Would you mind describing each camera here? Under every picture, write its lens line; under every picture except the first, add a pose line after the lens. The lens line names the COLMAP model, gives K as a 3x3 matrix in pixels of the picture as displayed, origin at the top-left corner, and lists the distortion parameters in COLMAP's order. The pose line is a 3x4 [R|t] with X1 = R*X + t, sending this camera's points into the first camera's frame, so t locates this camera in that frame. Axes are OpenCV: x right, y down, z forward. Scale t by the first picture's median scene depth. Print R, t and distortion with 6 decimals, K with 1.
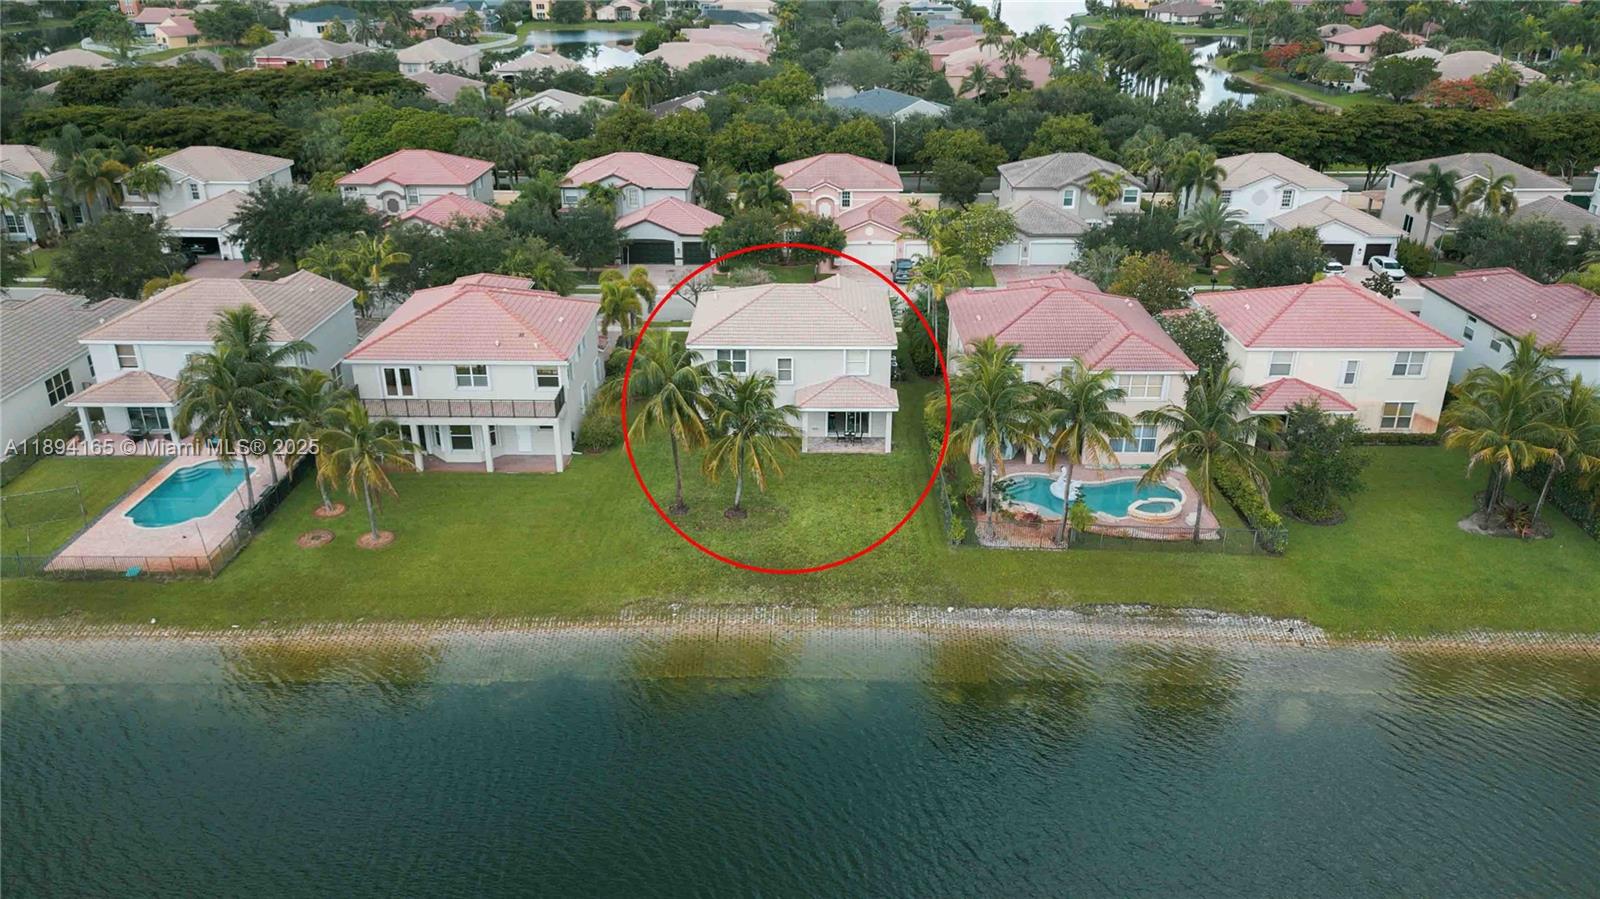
lens RADIAL K [[1199.8, 0, 797.4], [0, 1199.8, 450.8], [0, 0, 1]] dist [0.053887, -0.048931]
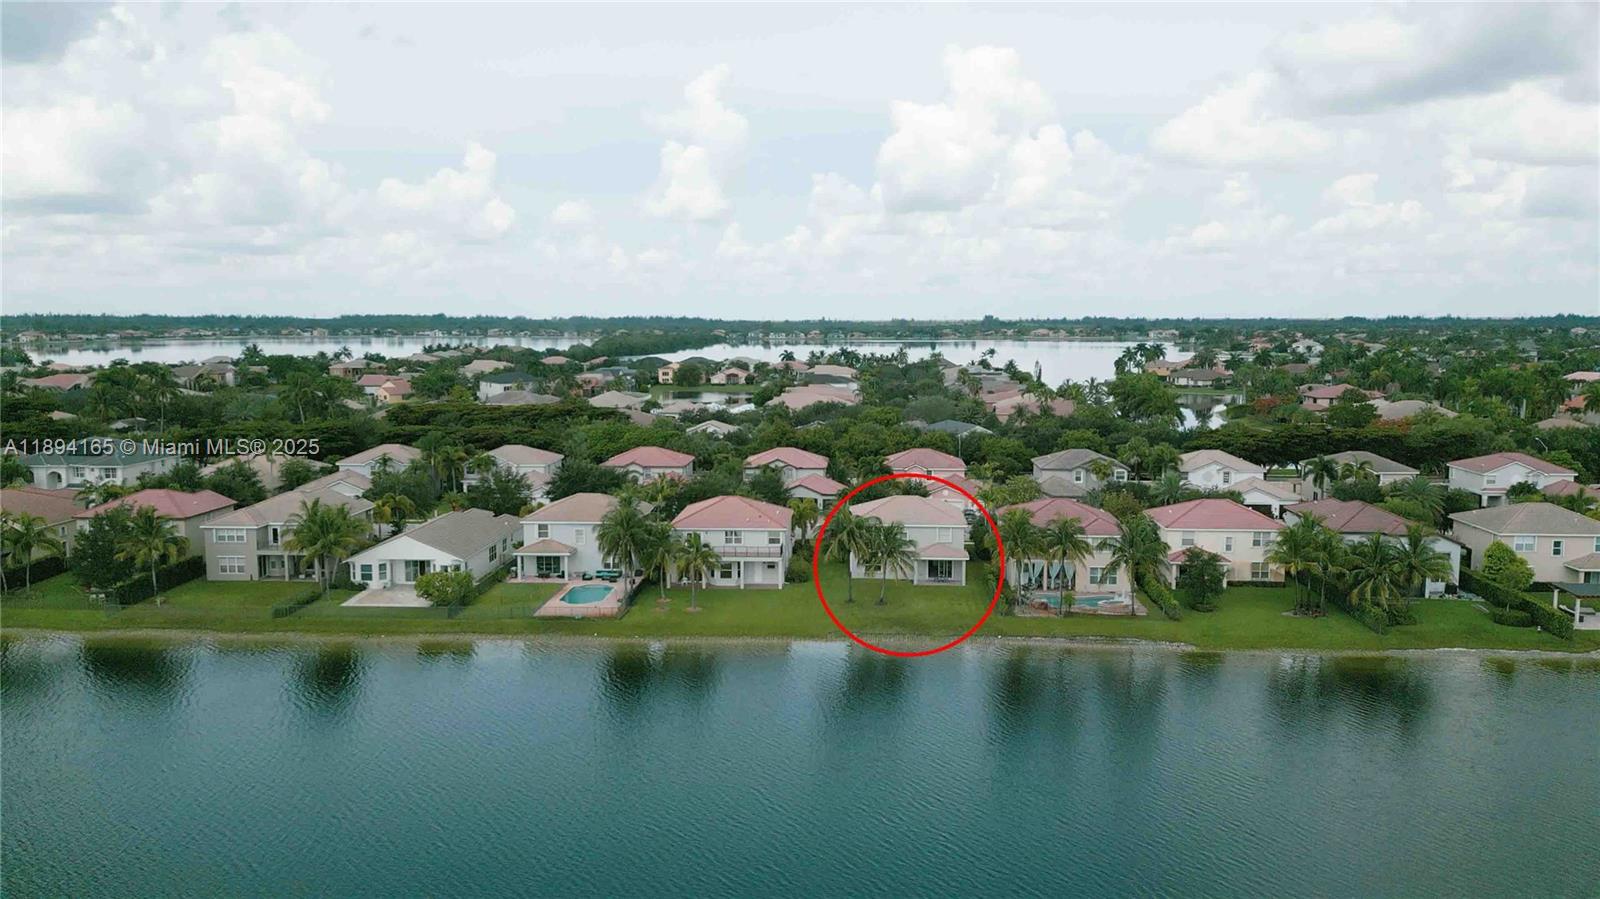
lens RADIAL K [[1199.8, 0, 803.4], [0, 1199.8, 446.7], [0, 0, 1]] dist [0.053887, -0.048931]
pose [[0.998882, 0.000344, -0.047277, -0.044400], [-0.014241, 0.955721, -0.293931, 0.193140], [0.045083, 0.294275, 0.954657, -0.439622]]
